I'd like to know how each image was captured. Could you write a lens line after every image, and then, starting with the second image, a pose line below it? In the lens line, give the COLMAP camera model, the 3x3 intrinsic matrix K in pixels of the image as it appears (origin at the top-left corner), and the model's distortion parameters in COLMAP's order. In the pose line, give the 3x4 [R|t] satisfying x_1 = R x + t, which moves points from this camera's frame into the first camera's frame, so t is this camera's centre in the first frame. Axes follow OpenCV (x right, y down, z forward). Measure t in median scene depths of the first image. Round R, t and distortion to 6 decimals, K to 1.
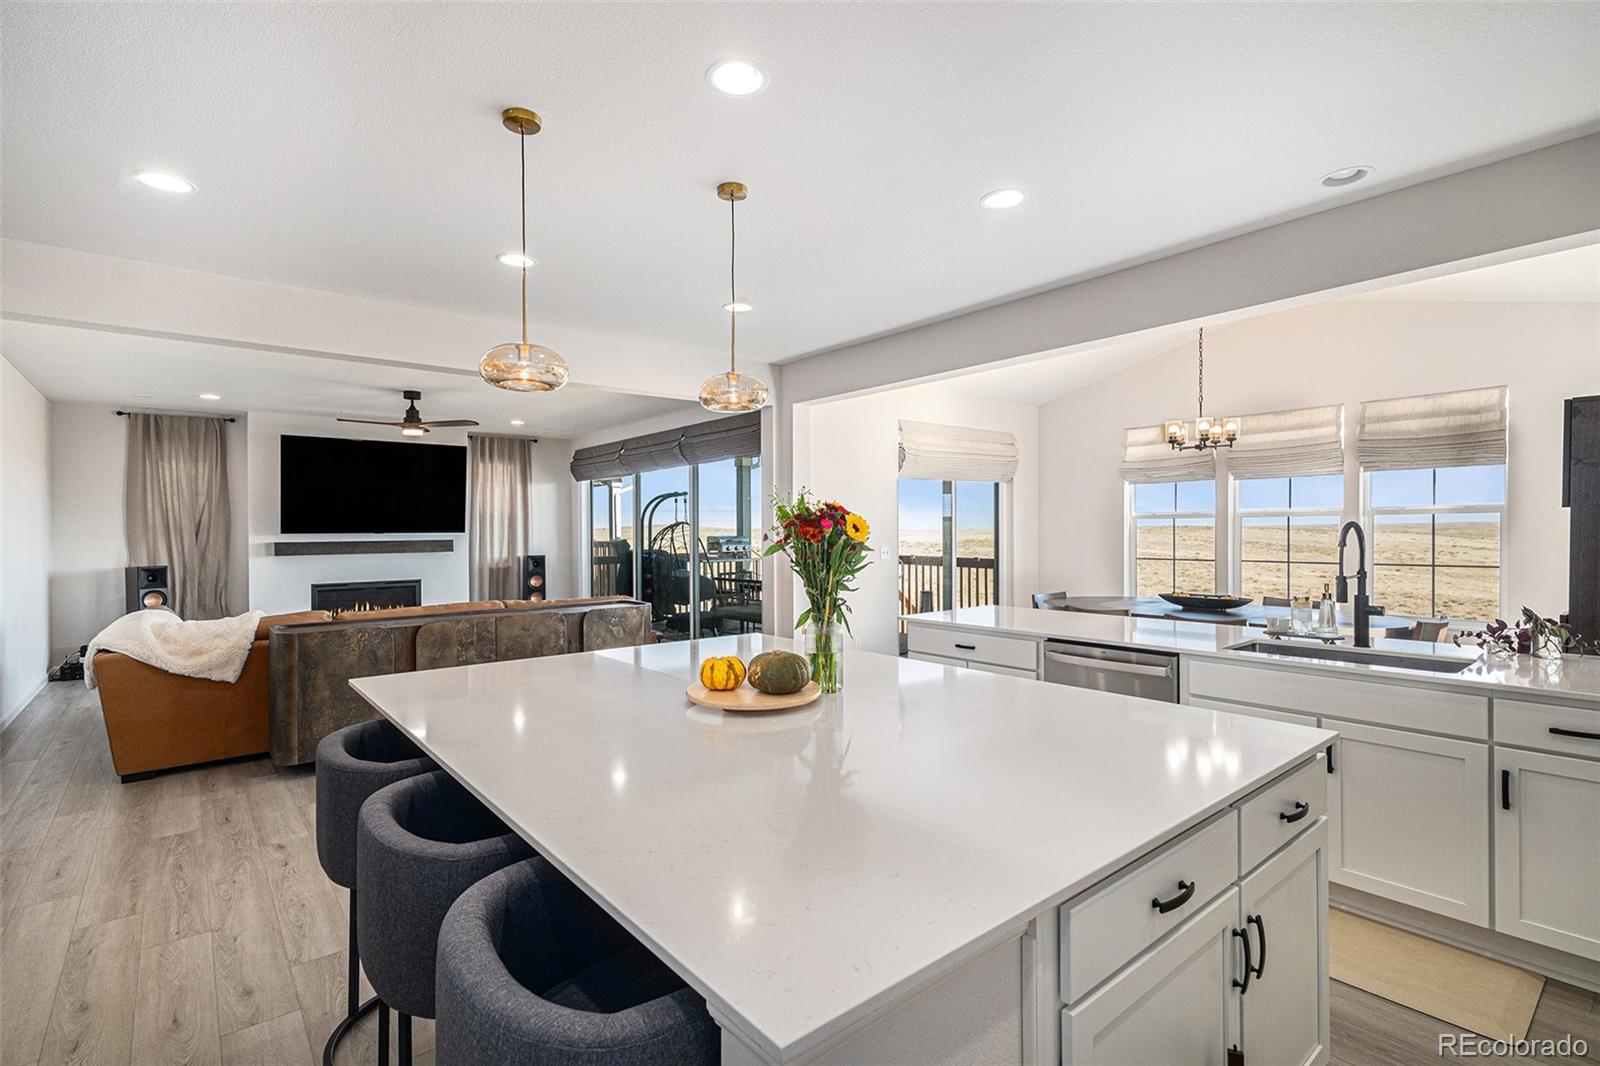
lens RADIAL K [[751.4, 0, 807.8], [0, 751.4, 535.0], [0, 0, 1]] dist [0.010120, 0.001493]
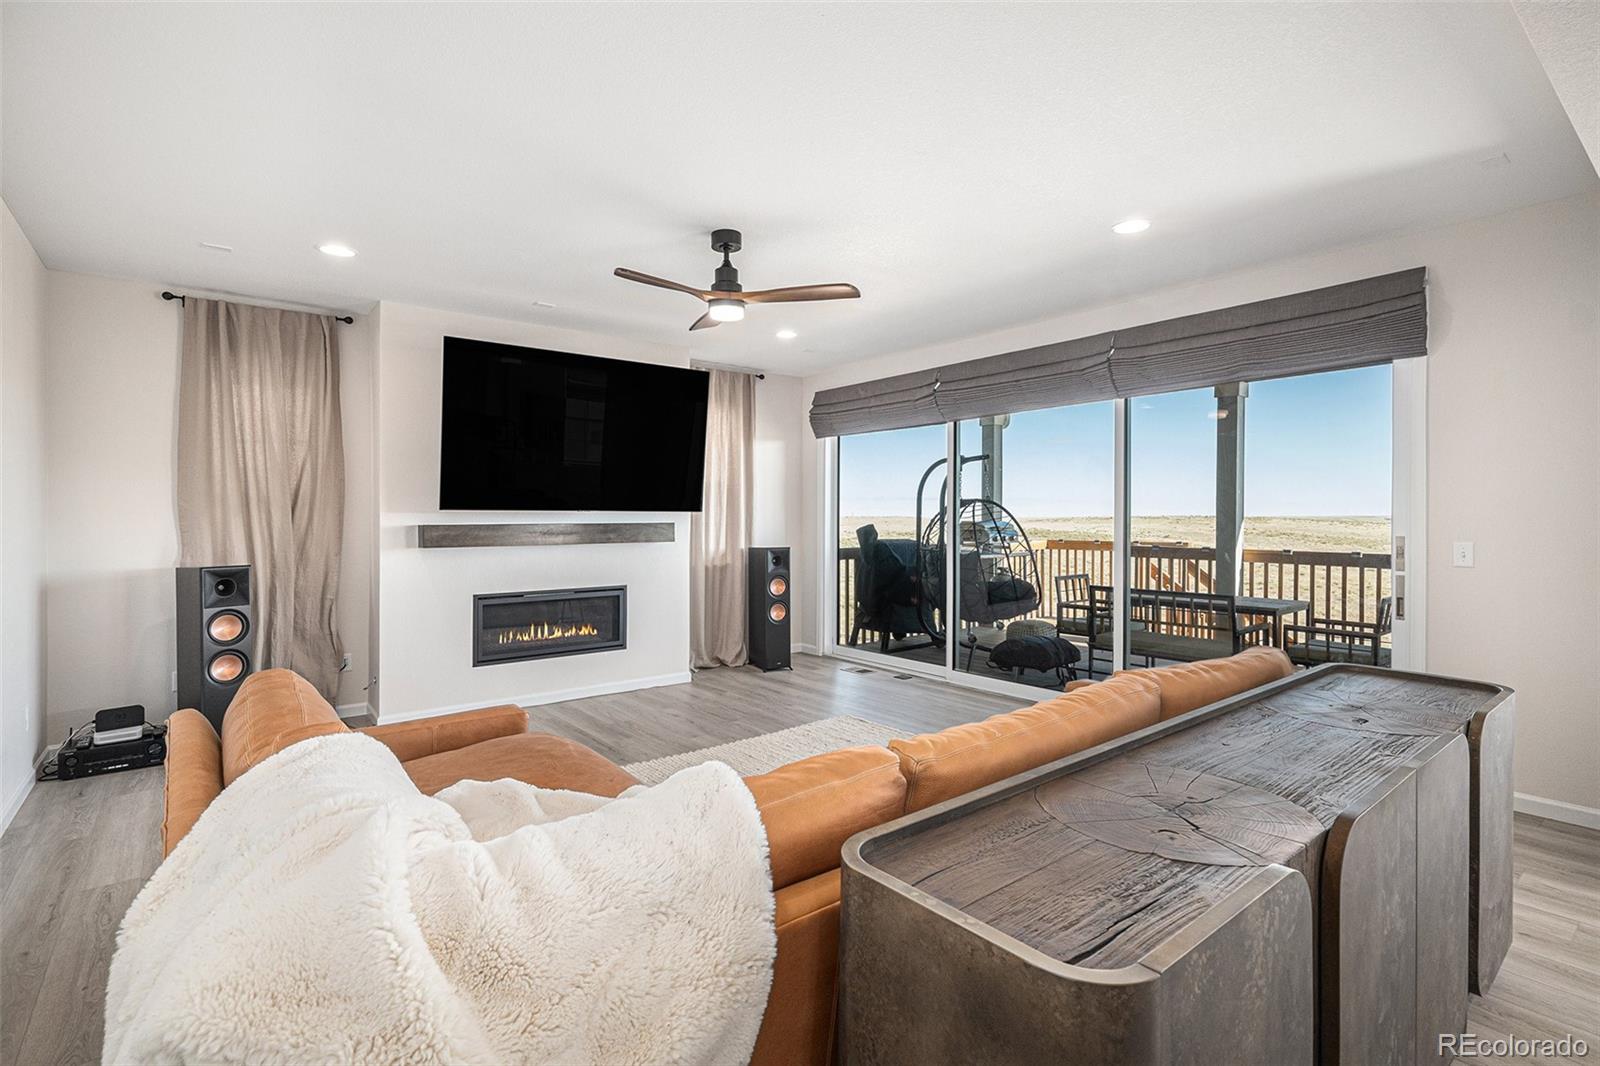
lens RADIAL K [[751.4, 0, 805.2], [0, 751.4, 521.1], [0, 0, 1]] dist [0.010120, 0.001493]
pose [[0.999570, 0.007234, -0.028408, -0.393989], [-0.007237, 0.999974, 0.000003, 0.004379], [0.028408, 0.000203, 0.999596, 0.426044]]
